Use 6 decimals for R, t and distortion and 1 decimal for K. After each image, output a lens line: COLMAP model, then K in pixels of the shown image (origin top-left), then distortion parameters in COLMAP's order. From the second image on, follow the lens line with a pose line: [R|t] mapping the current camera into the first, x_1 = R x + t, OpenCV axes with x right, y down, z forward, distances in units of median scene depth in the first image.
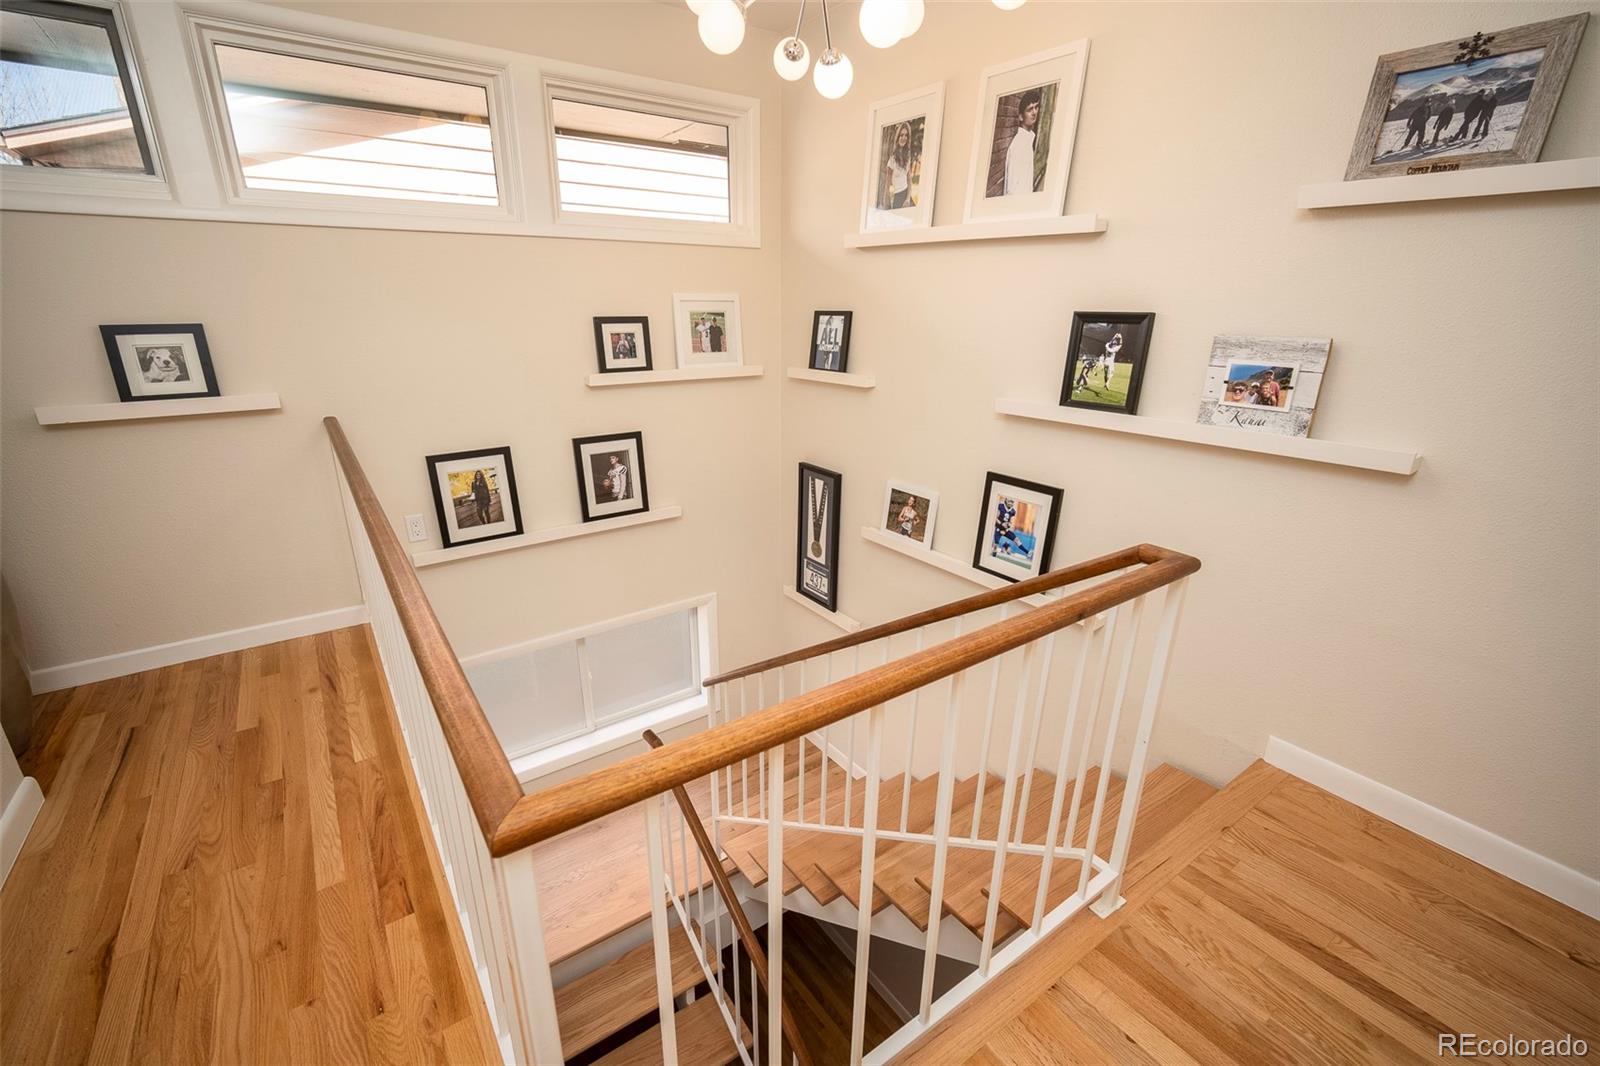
lens RADIAL K [[701.8, 0, 798.0], [0, 701.8, 534.9], [0, 0, 1]] dist [-0.010102, 0.003824]
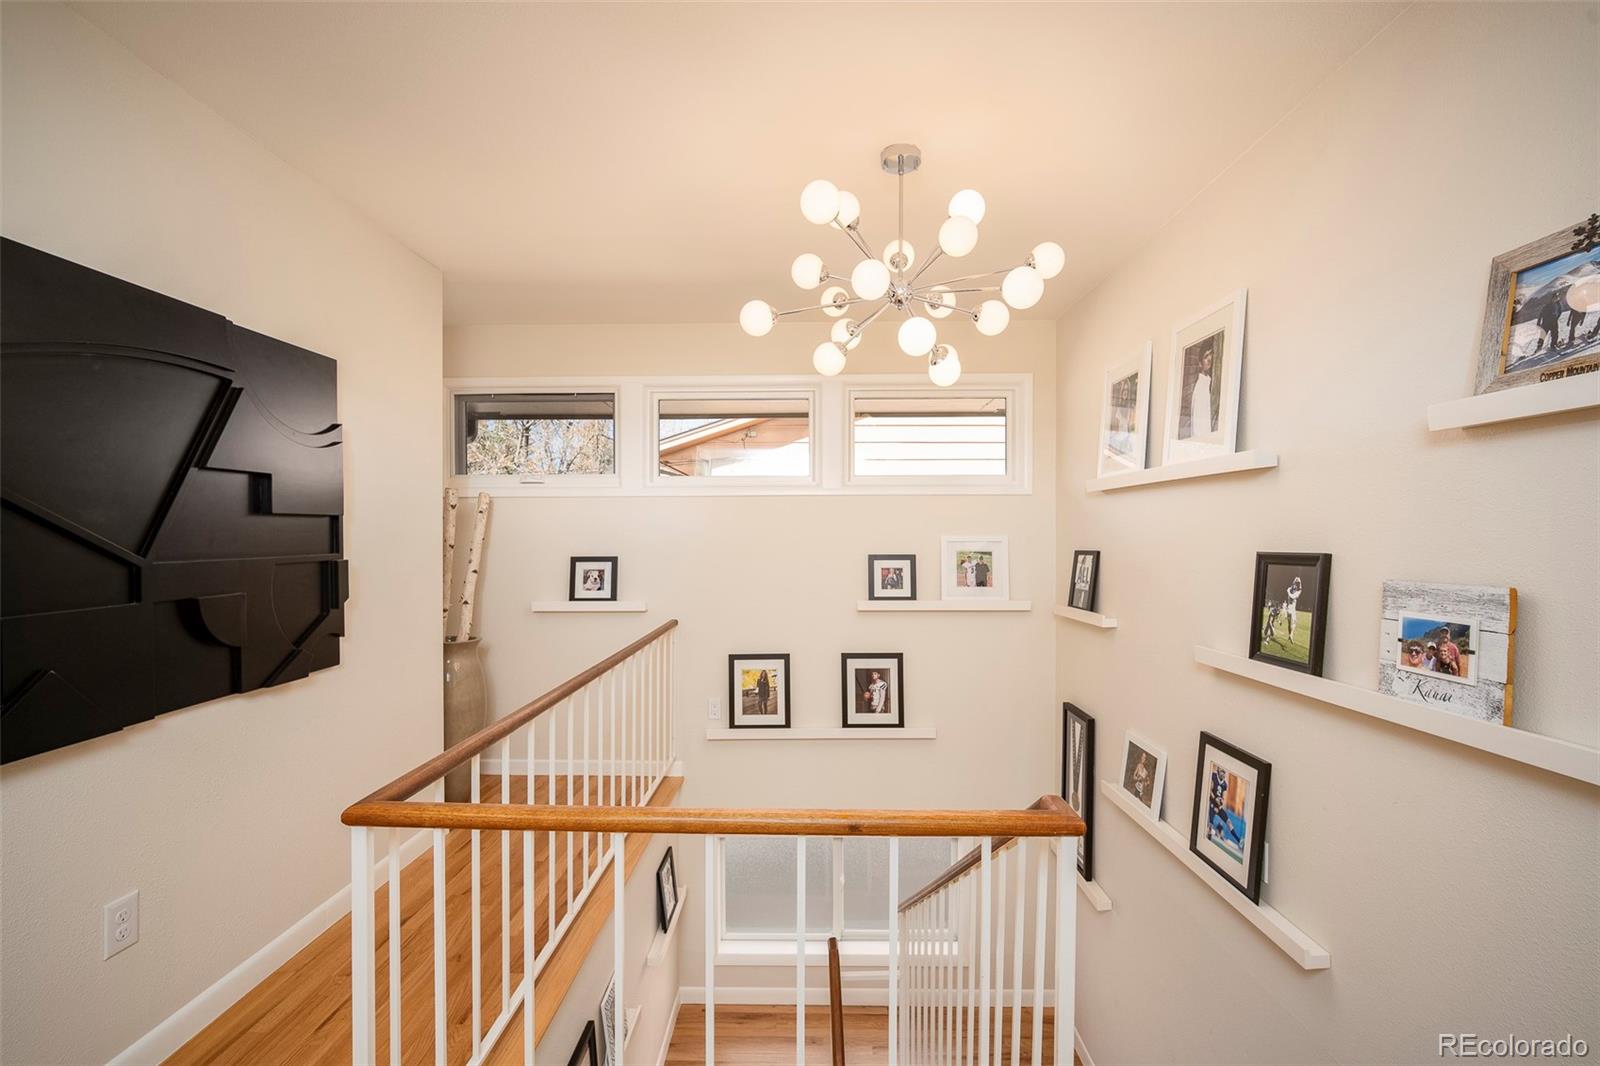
lens RADIAL K [[701.8, 0, 802.5], [0, 701.8, 535.1], [0, 0, 1]] dist [-0.010102, 0.003824]
pose [[0.799798, -0.010029, -0.600185, 0.453781], [-0.185145, 0.946990, -0.262546, -0.004103], [0.571002, 0.321105, 0.755545, 0.007957]]
